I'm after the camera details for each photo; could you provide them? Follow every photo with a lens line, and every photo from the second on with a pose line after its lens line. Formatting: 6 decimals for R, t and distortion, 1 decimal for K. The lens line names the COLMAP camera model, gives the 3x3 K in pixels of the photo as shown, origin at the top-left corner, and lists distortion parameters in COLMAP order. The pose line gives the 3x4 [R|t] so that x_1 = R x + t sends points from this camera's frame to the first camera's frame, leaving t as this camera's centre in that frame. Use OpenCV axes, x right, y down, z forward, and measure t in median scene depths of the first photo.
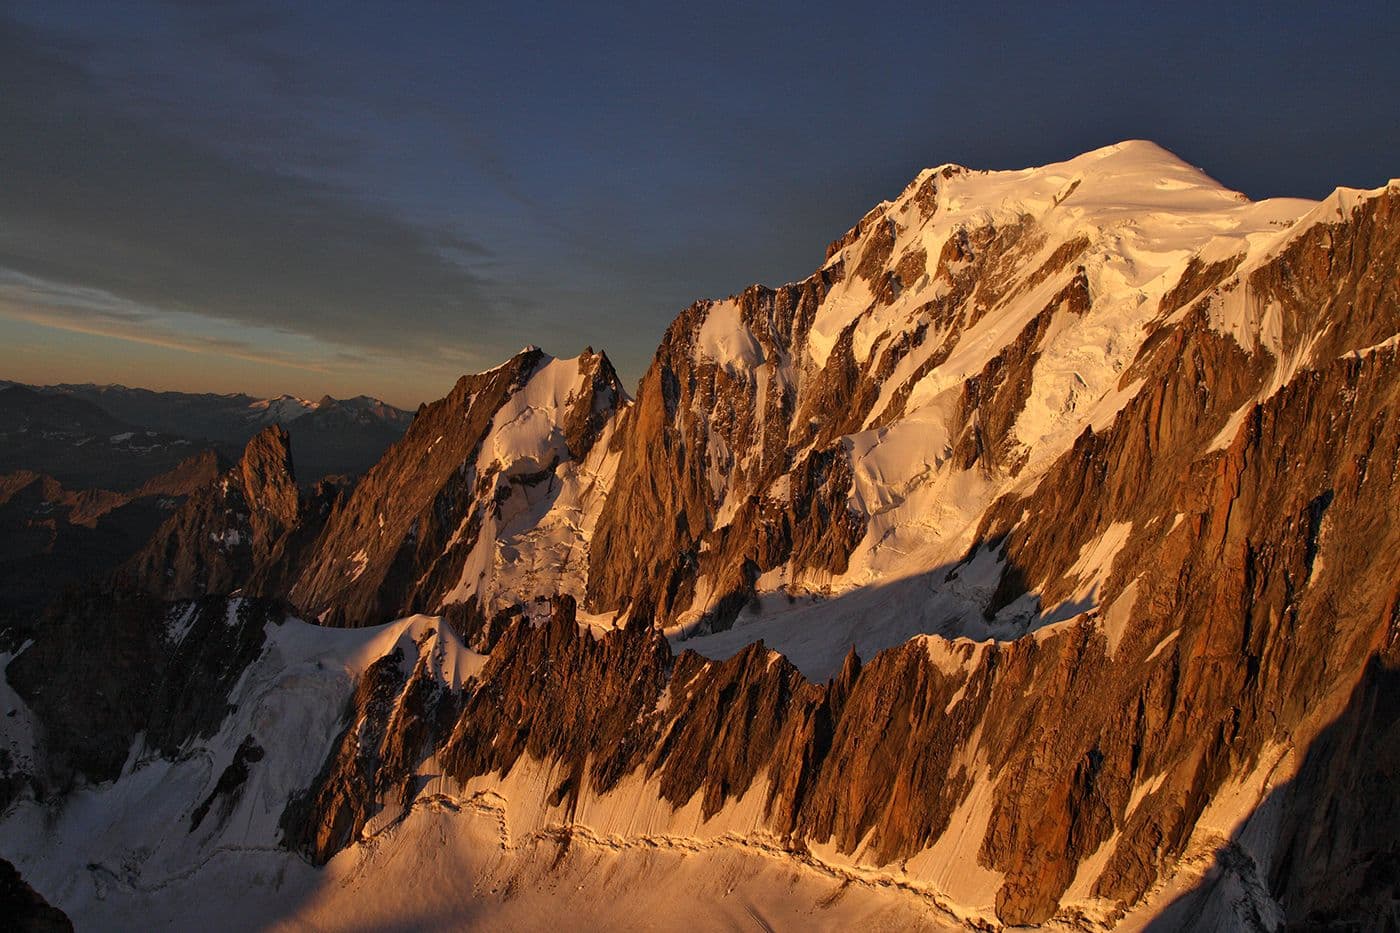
lens RADIAL K [[1239.2, 0, 700.0], [0, 1239.2, 466.5], [0, 0, 1]] dist [0.000026, 0.008937]
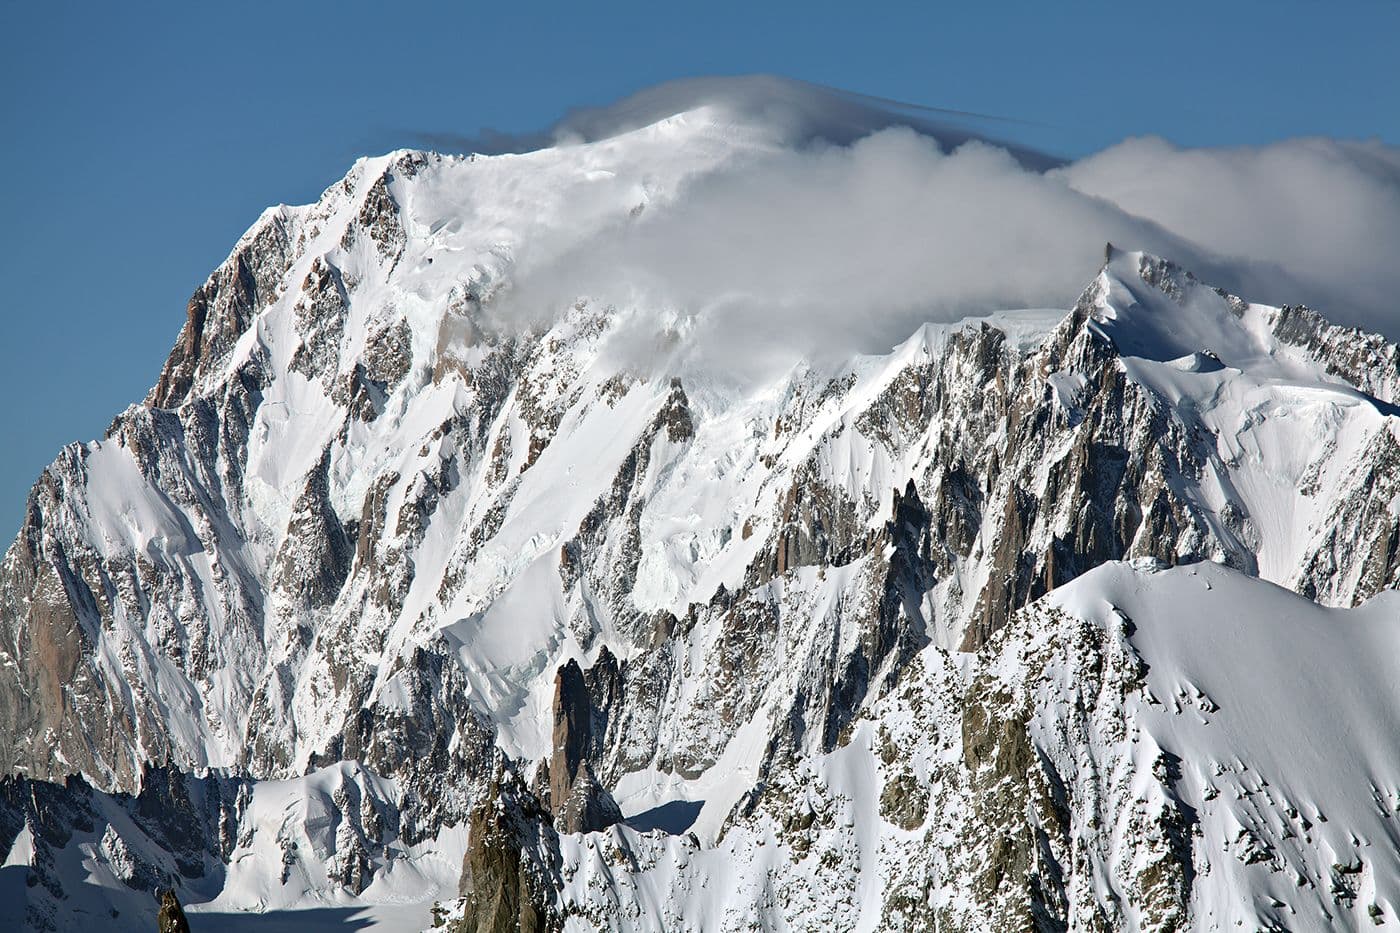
lens RADIAL K [[1239.2, 0, 700.0], [0, 1239.2, 466.5], [0, 0, 1]] dist [0.000026, 0.008937]
pose [[0.953516, -0.078704, 0.290884, 0.114943], [0.120475, 0.984354, -0.128580, -0.009183], [-0.276213, 0.157648, 0.948079, 0.337567]]
